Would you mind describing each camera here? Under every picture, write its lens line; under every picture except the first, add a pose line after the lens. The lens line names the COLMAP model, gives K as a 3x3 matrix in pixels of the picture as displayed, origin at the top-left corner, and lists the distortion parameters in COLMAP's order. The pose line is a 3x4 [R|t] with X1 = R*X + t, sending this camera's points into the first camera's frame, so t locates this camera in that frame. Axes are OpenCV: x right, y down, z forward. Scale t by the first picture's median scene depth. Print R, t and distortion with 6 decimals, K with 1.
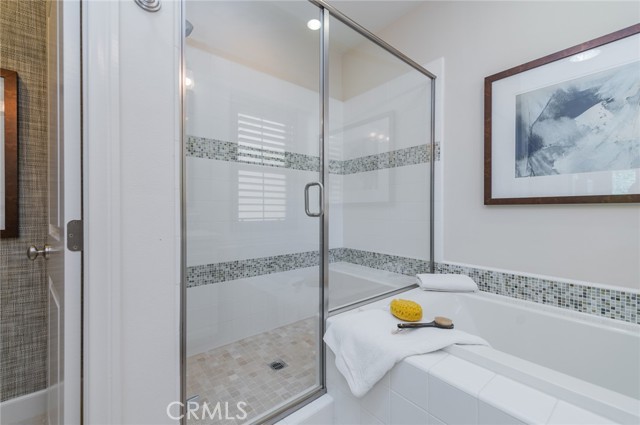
lens RADIAL K [[263.8, 0, 325.5], [0, 263.8, 210.5], [0, 0, 1]] dist [0.013038, -0.002885]
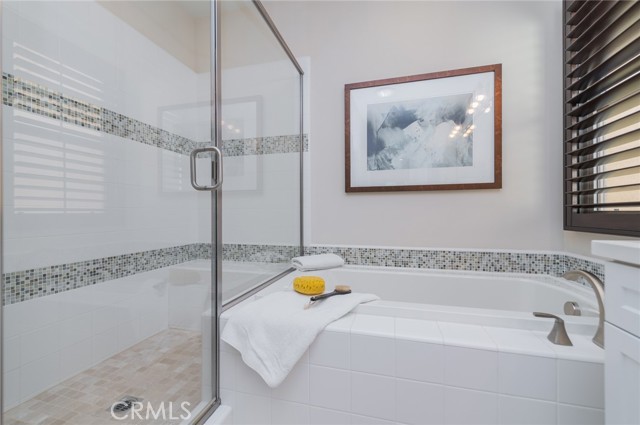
lens RADIAL K [[263.8, 0, 321.3], [0, 263.8, 212.4], [0, 0, 1]] dist [0.013038, -0.002885]
pose [[0.815024, -0.000650, 0.579427, -0.174124], [0.002801, 0.999992, -0.002818, 0.074095], [-0.579420, 0.003919, 0.815019, 0.112595]]
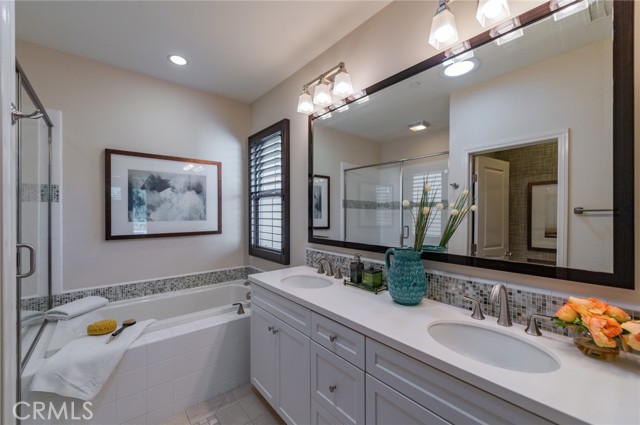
lens RADIAL K [[263.8, 0, 312.6], [0, 263.8, 209.2], [0, 0, 1]] dist [0.013038, -0.002885]
pose [[0.020249, 0.013475, 0.999704, -0.800457], [0.005402, 0.999893, -0.013587, -0.166243], [-0.999780, 0.005675, 0.020175, -0.111824]]
